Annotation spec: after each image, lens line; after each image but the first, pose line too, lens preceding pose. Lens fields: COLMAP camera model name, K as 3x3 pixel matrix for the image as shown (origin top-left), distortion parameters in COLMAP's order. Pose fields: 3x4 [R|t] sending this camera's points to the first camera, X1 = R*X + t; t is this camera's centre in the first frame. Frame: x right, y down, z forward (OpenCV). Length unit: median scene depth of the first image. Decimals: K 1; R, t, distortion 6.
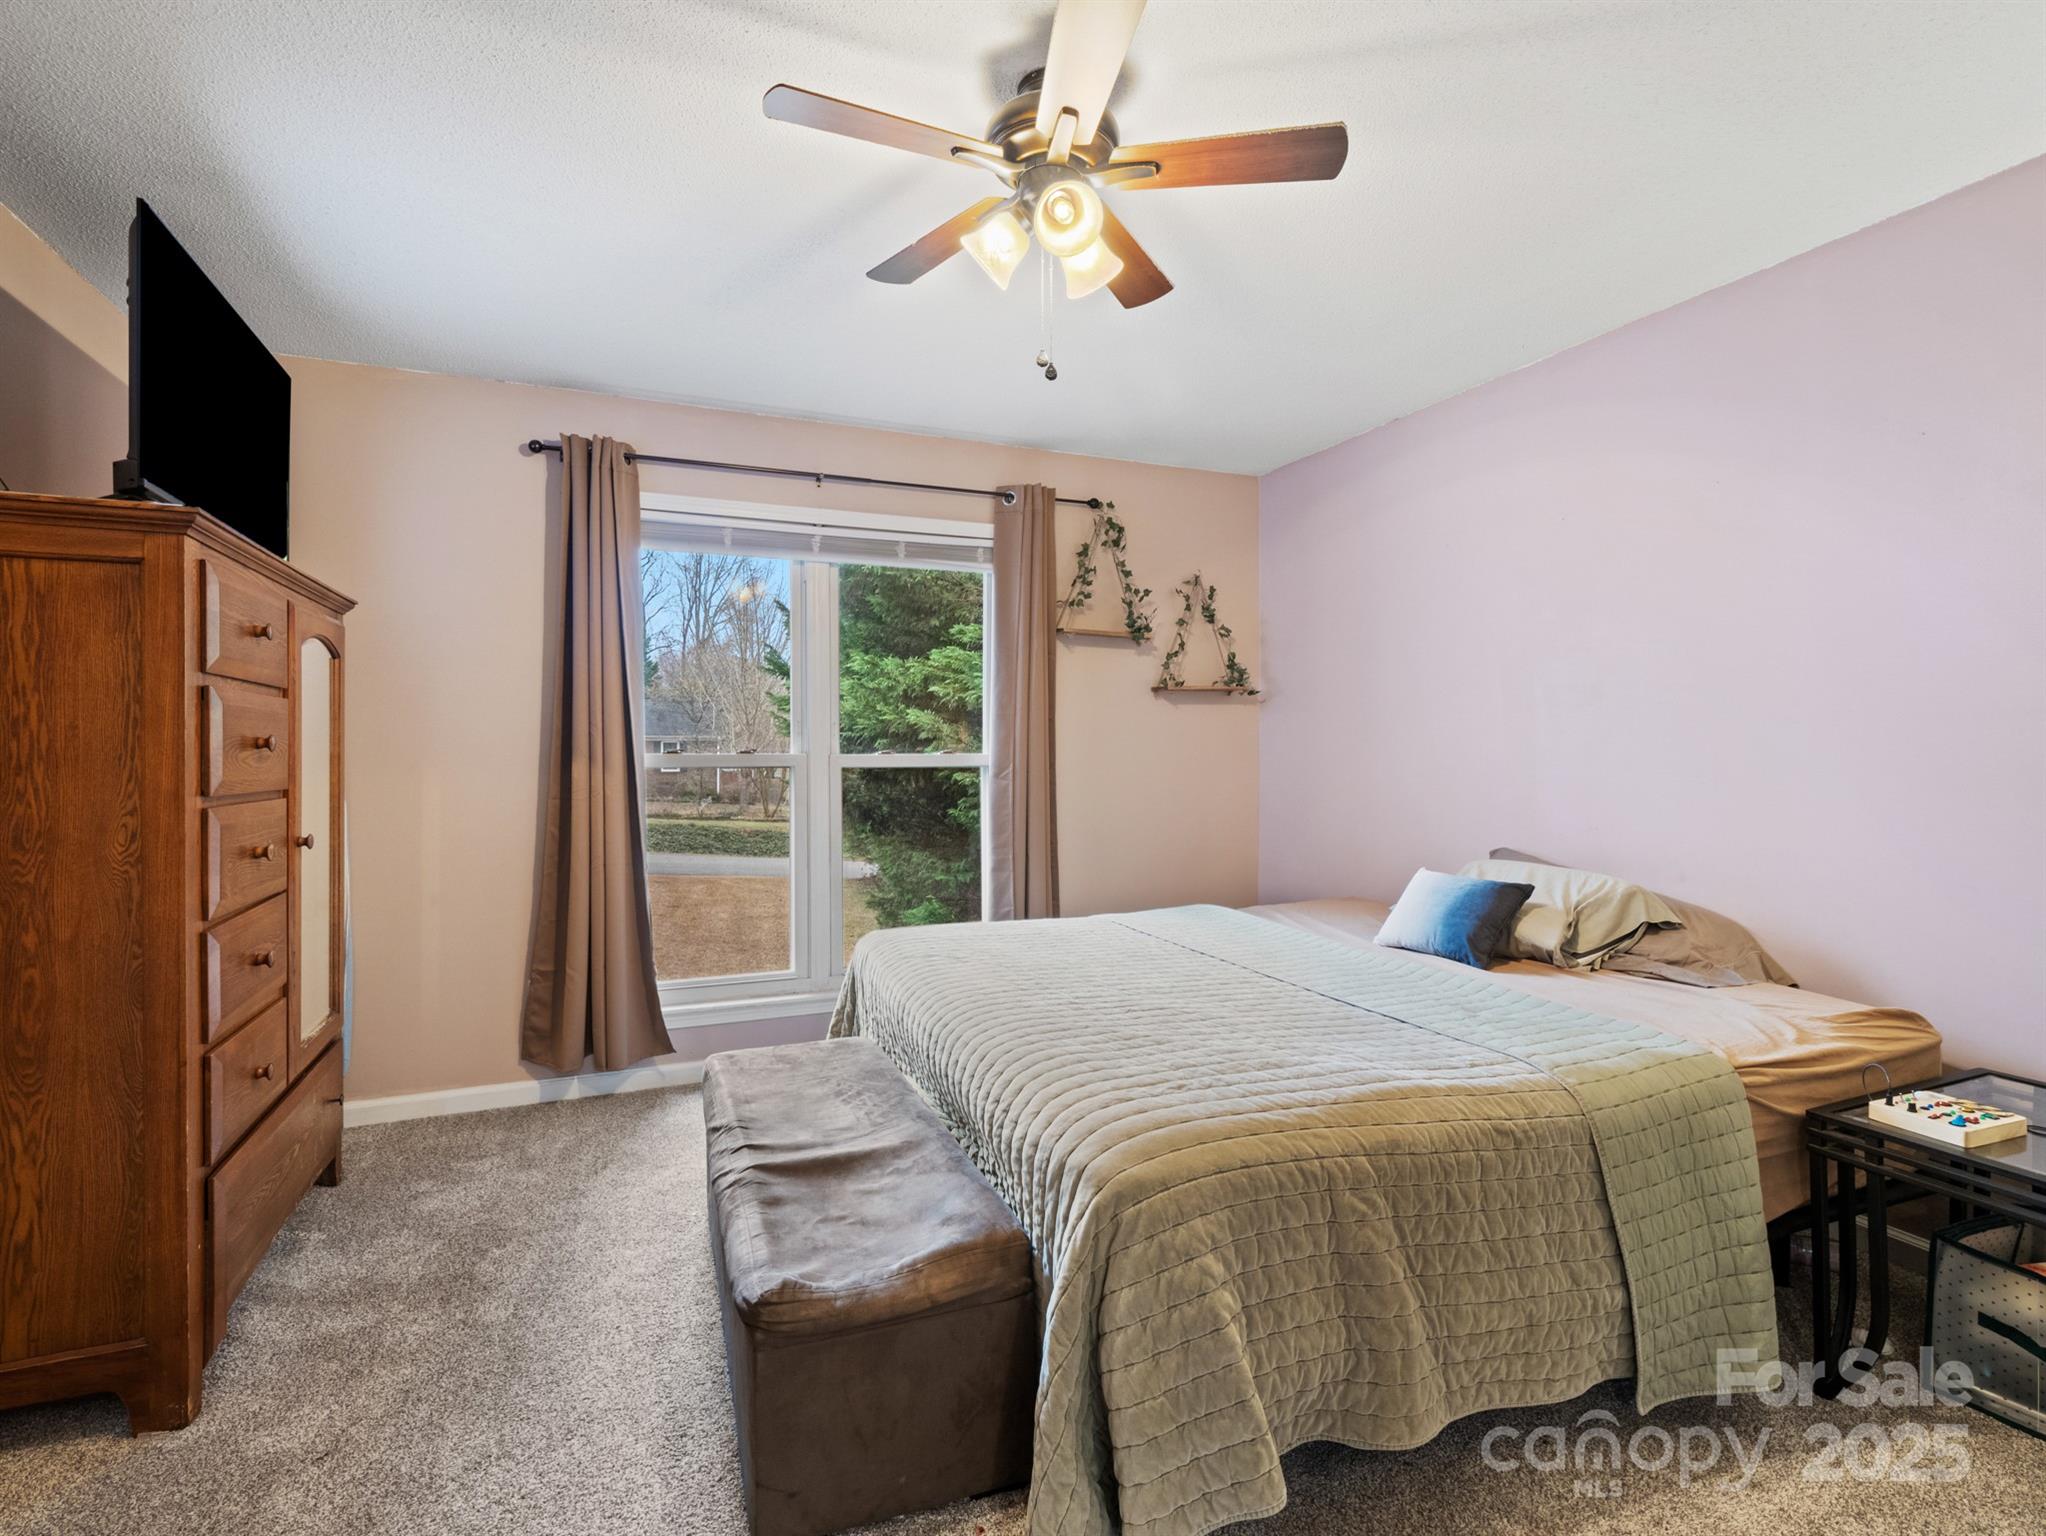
lens RADIAL K [[997.2, 0, 1021.9], [0, 997.2, 749.8], [0, 0, 1]] dist [0.023488, -0.017801]
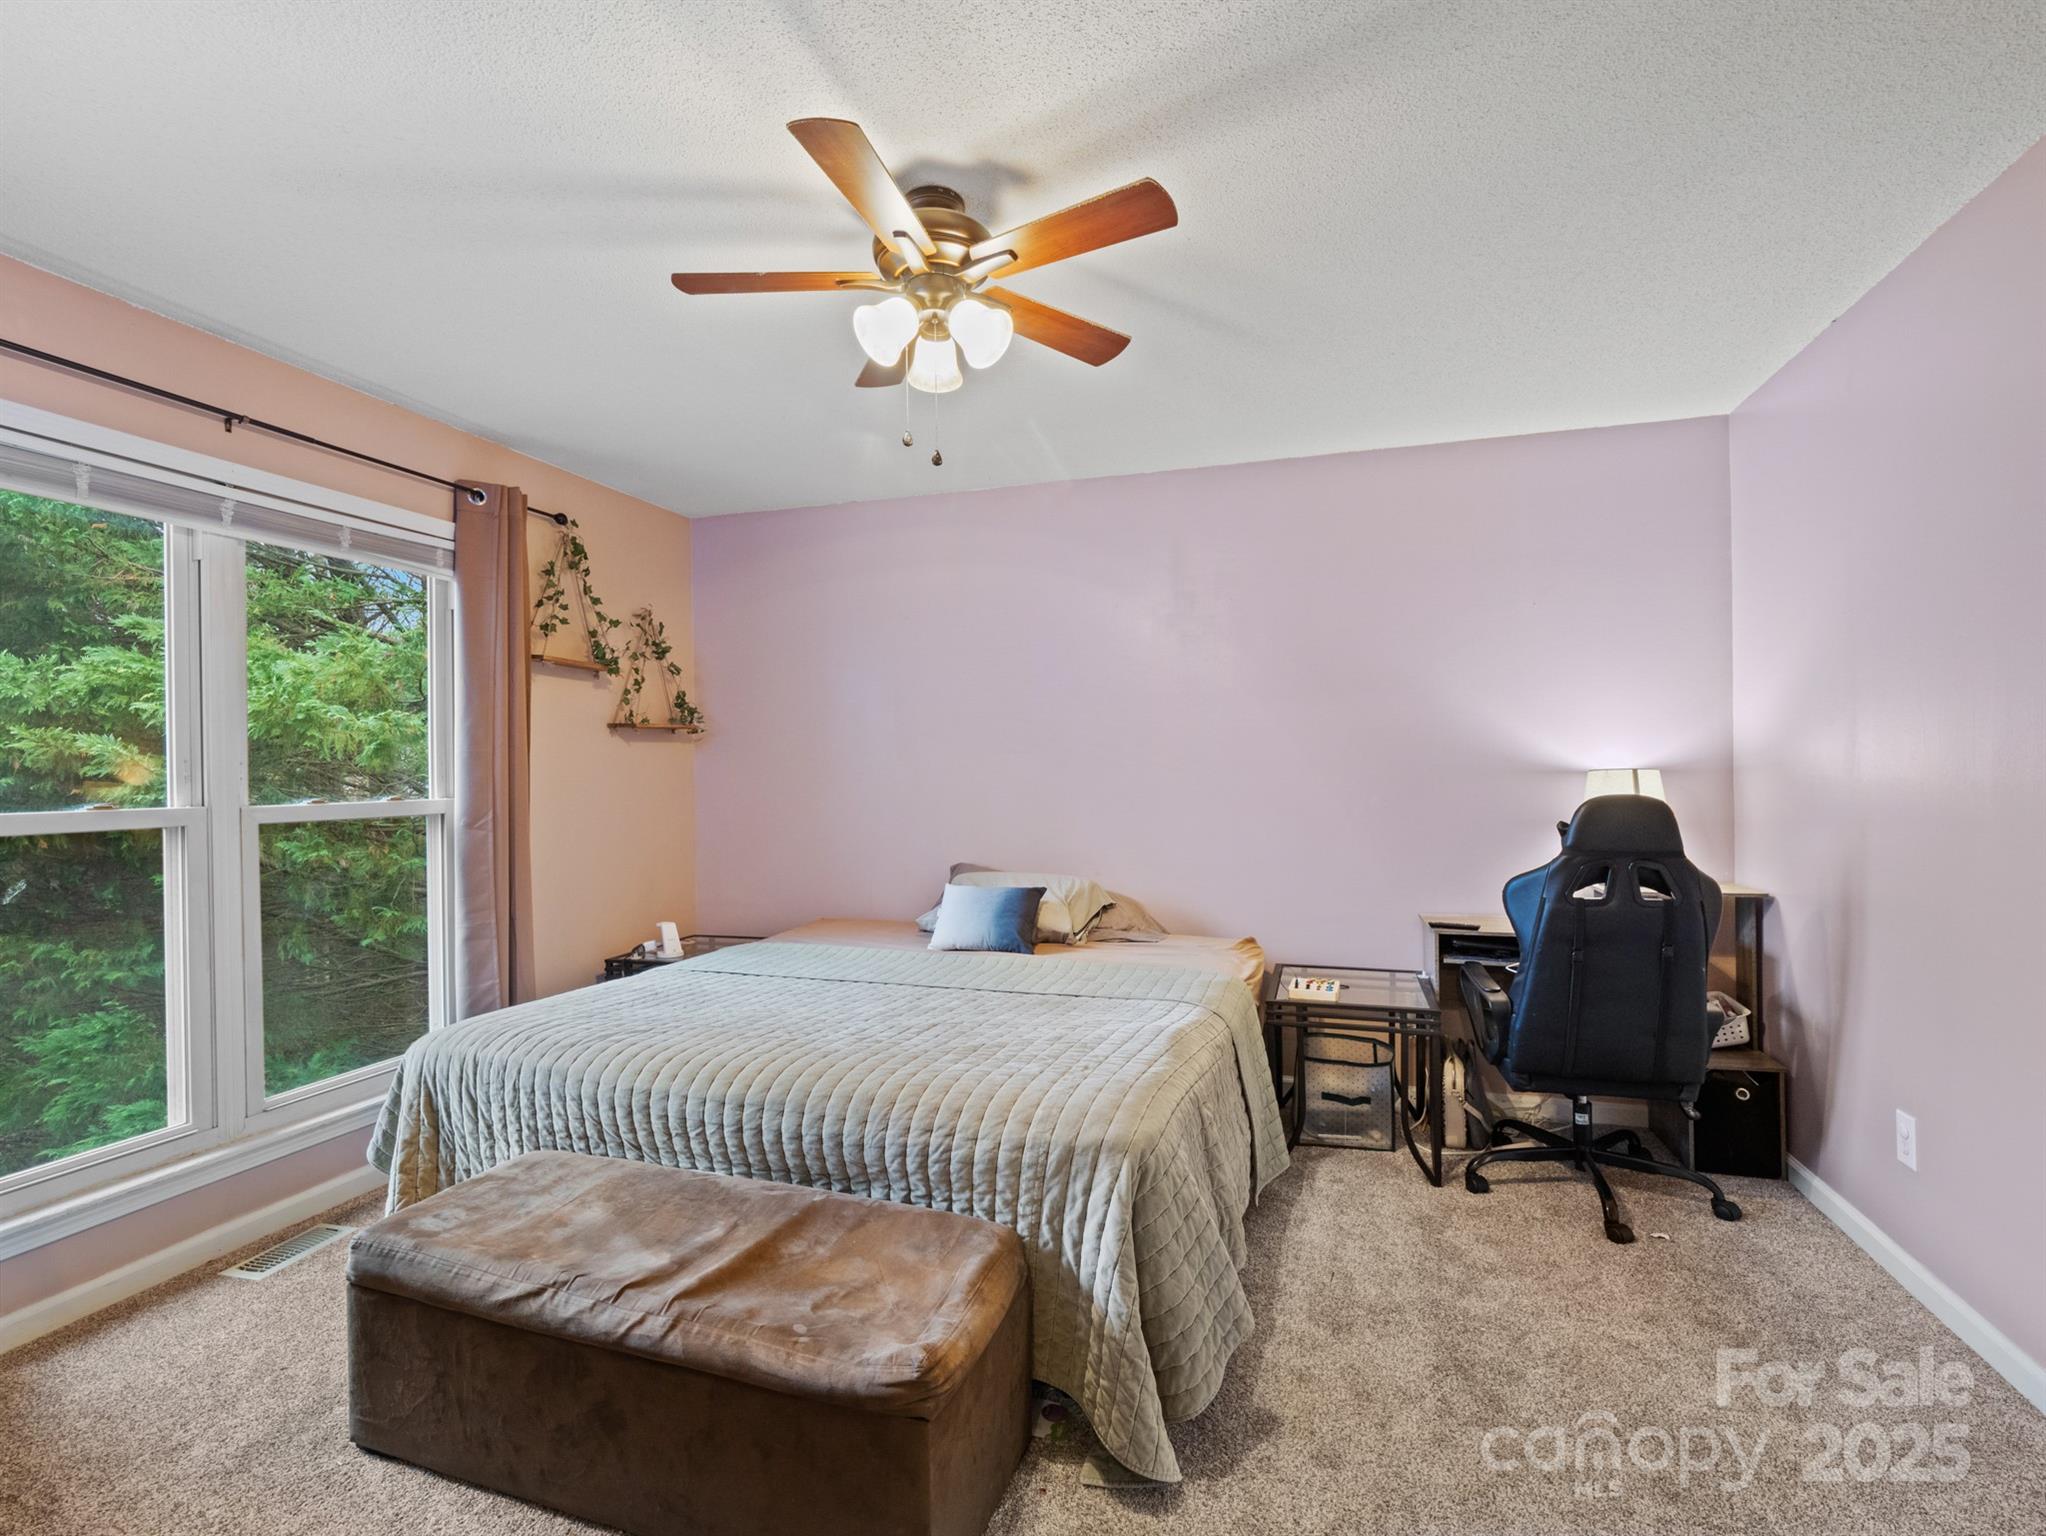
lens RADIAL K [[983.8, 0, 1023.0], [0, 983.8, 768.0], [0, 0, 1]] dist [0.019446, -0.016450]
pose [[0.645561, -0.003982, 0.763698, -0.351599], [0.009336, 0.999953, -0.002678, -0.015420], [-0.763651, 0.008859, 0.645568, 0.109432]]
